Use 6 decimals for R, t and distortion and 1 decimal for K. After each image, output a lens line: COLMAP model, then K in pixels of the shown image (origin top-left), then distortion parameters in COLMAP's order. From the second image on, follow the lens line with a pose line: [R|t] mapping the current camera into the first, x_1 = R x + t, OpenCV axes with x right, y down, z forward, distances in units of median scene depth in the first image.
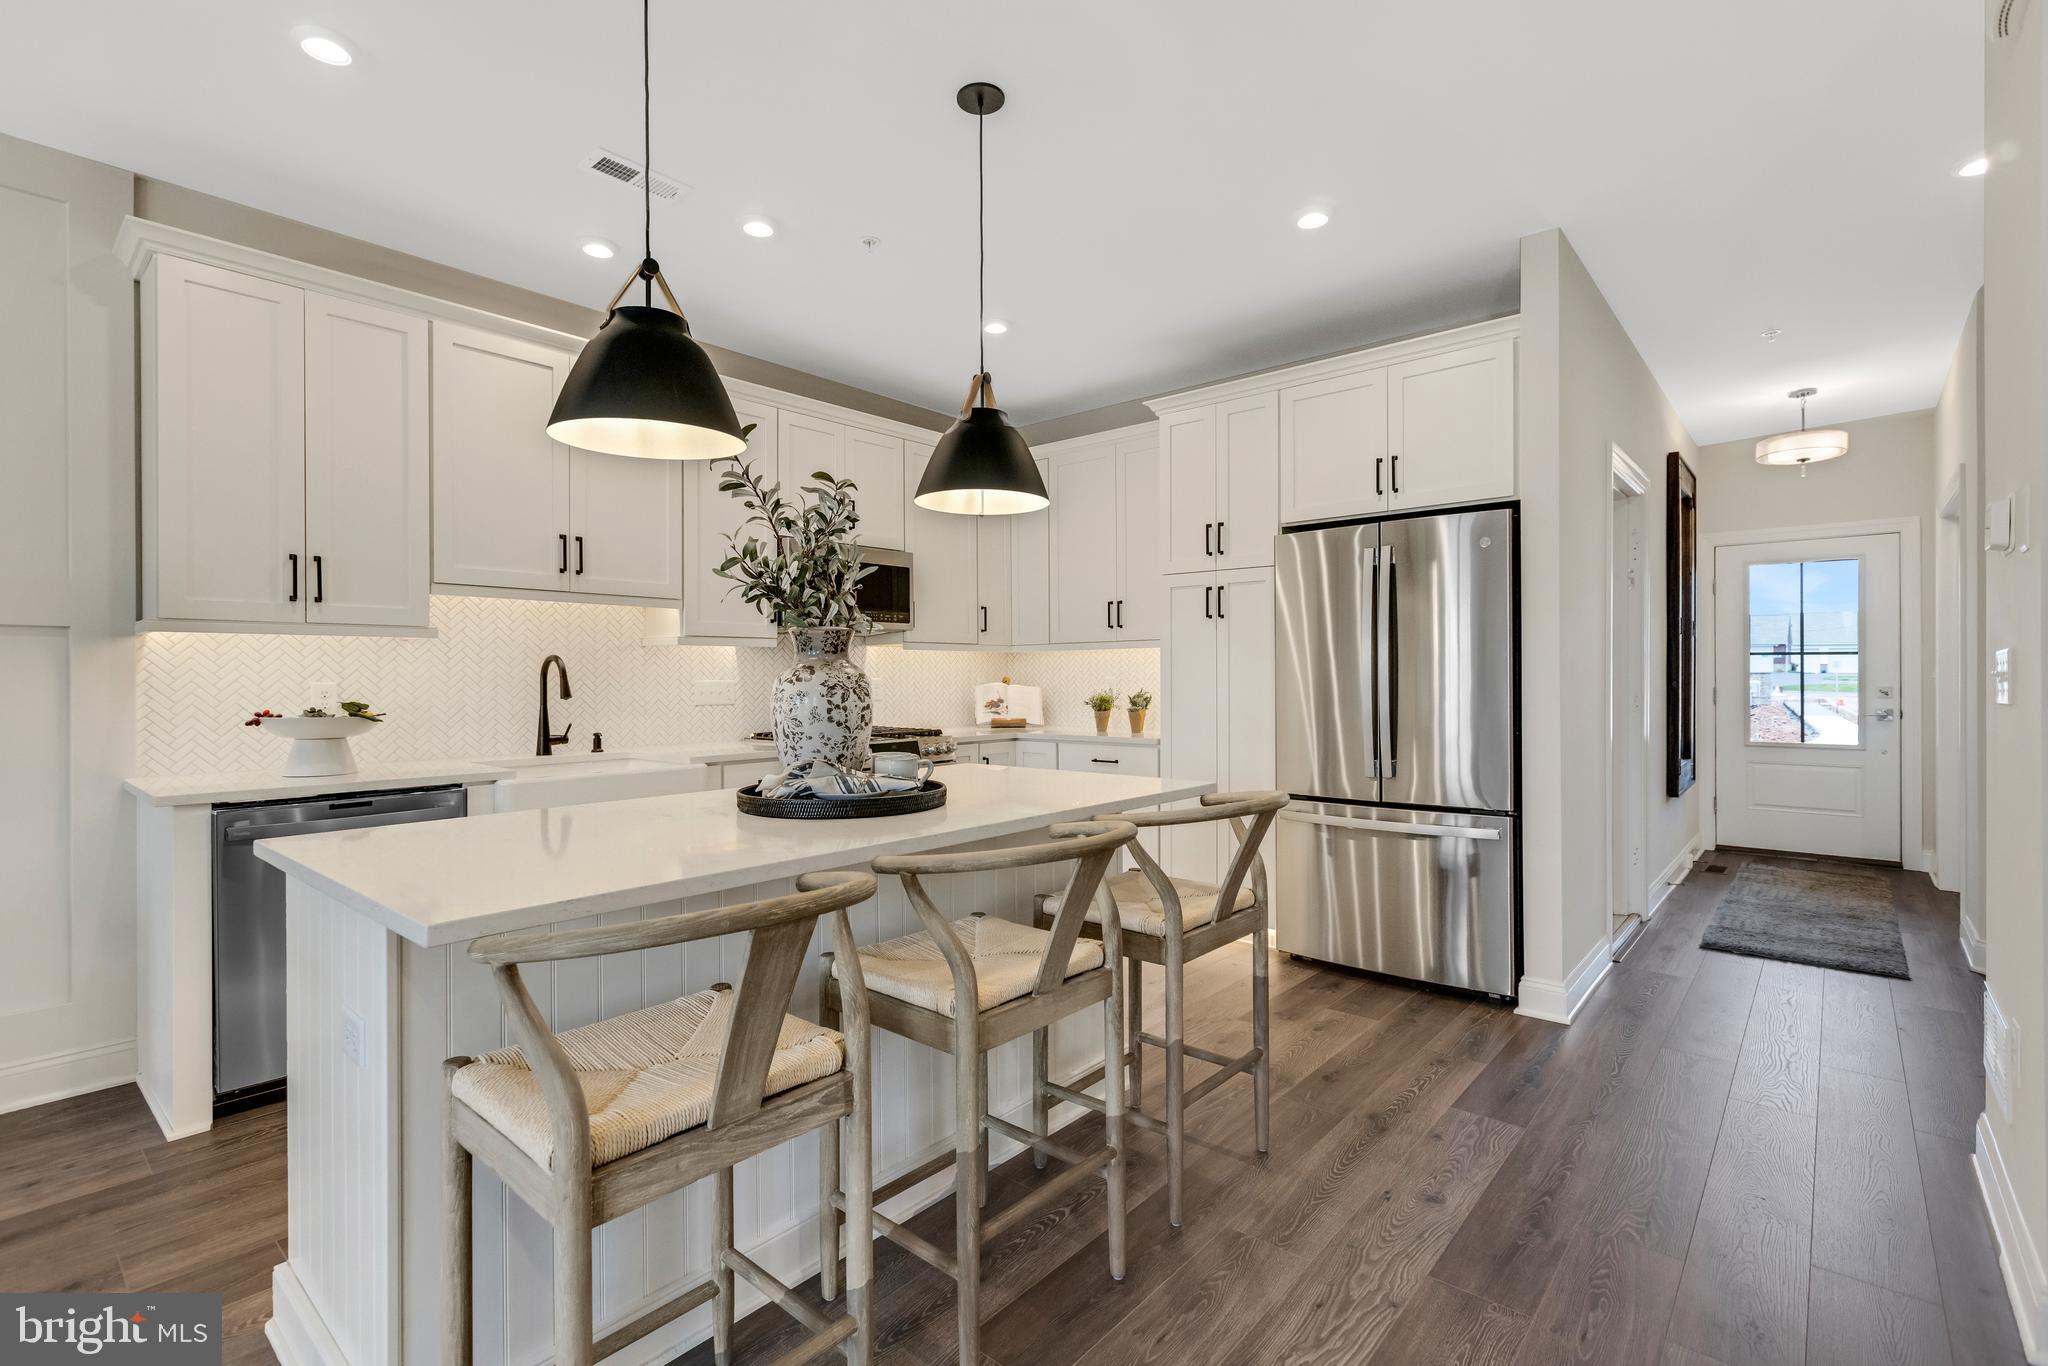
lens RADIAL K [[937.5, 0, 1024.9], [0, 937.5, 679.7], [0, 0, 1]] dist [0.002935, 0.000830]
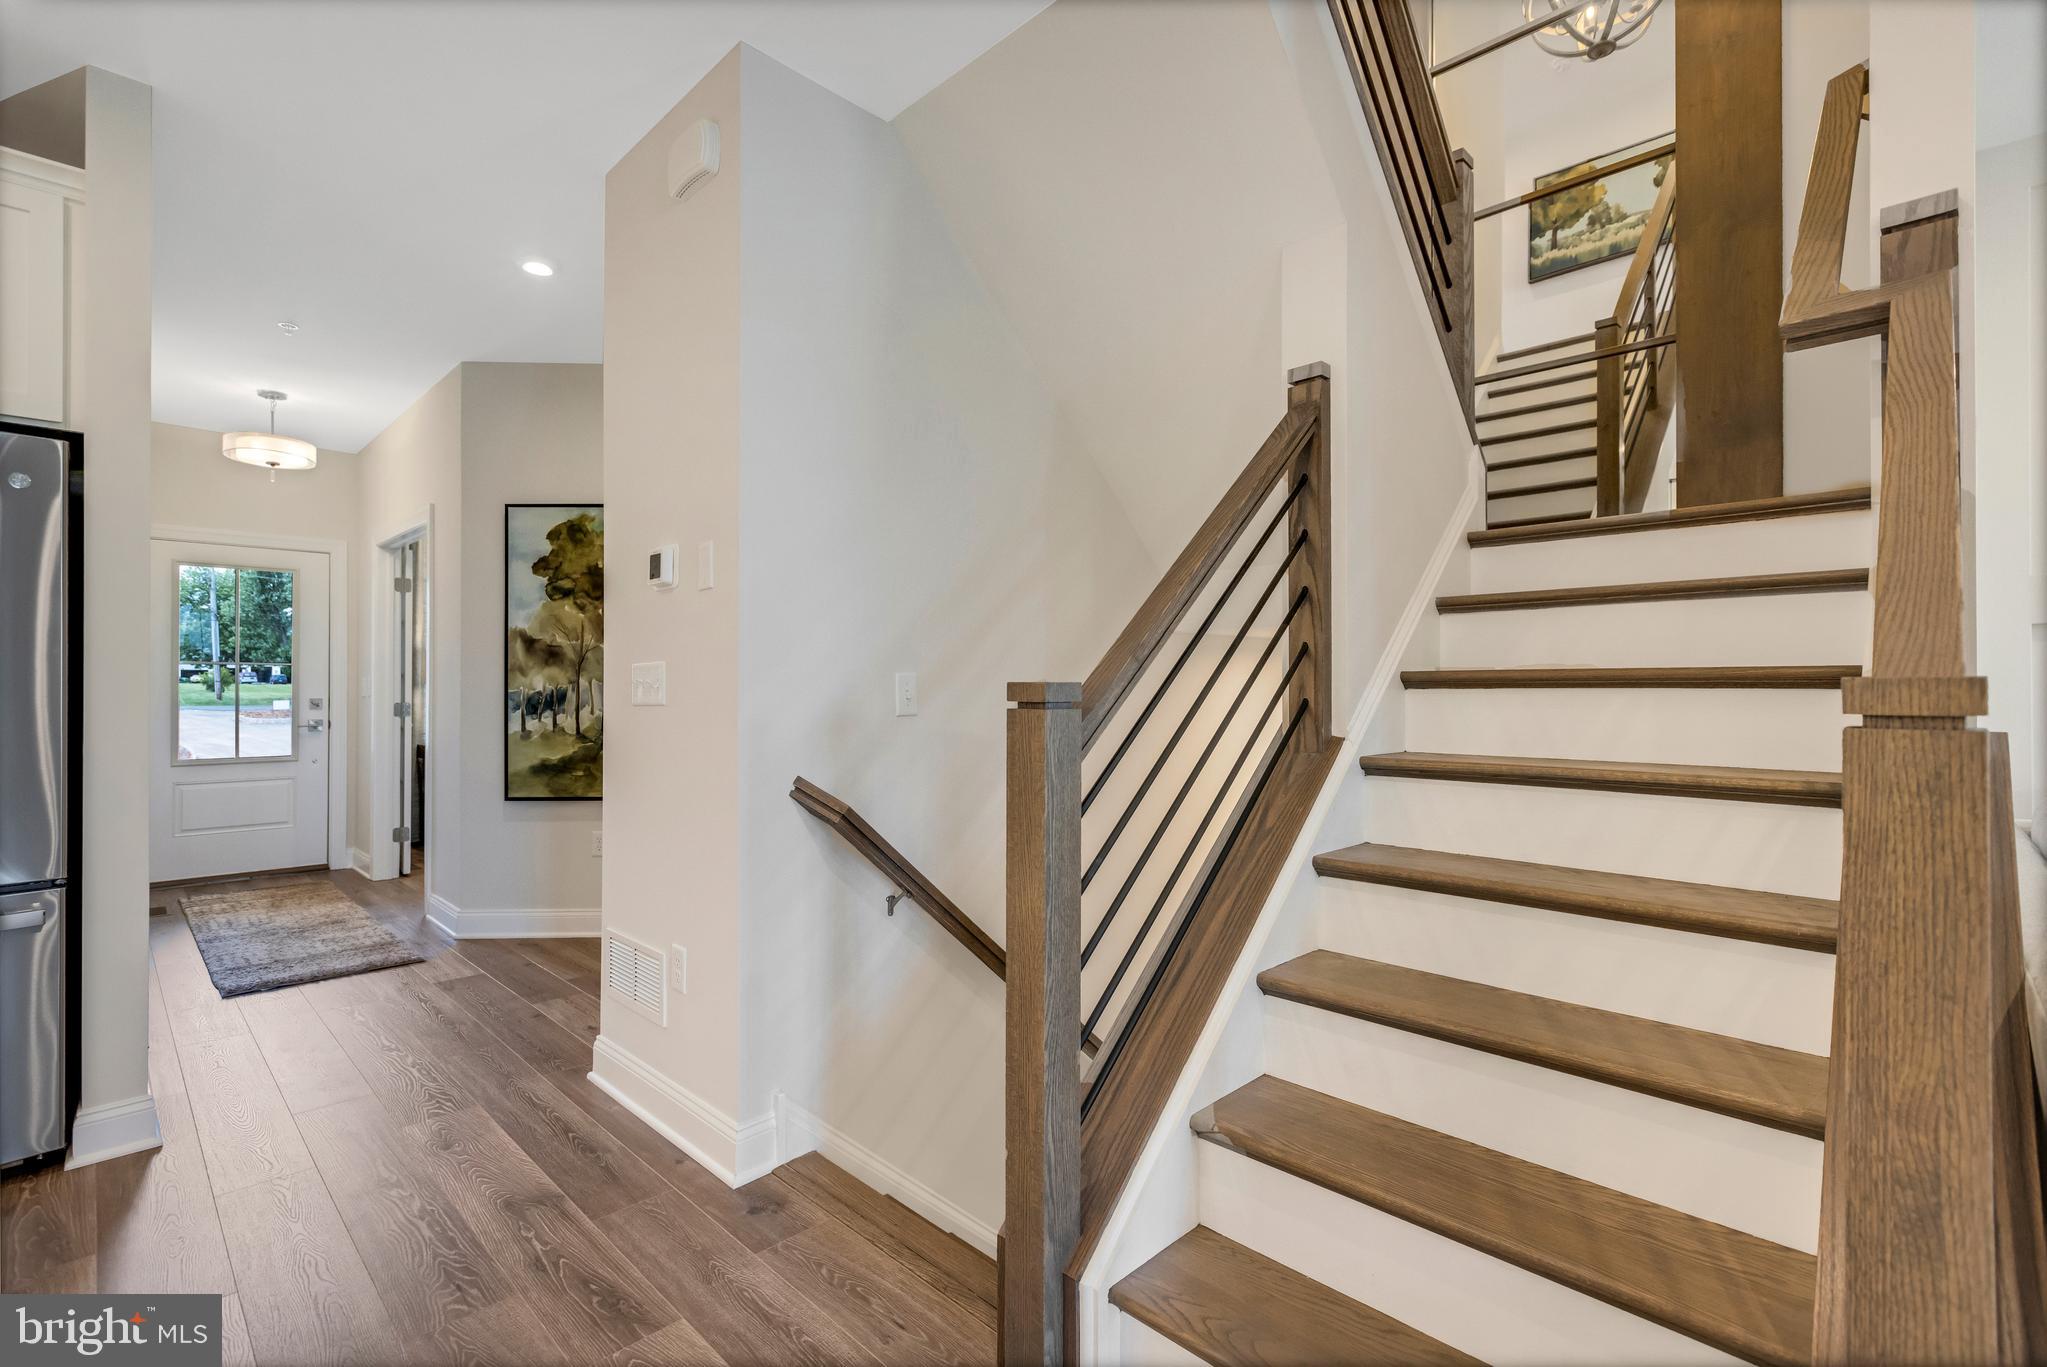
lens RADIAL K [[937.0, 0, 1025.7], [0, 937.0, 683.7], [0, 0, 1]] dist [0.002935, 0.000830]
pose [[0.060589, 0.008155, 0.998129, -0.089161], [0.003904, 0.999957, -0.008407, 0.003465], [-0.998155, 0.004406, 0.060555, 0.169599]]
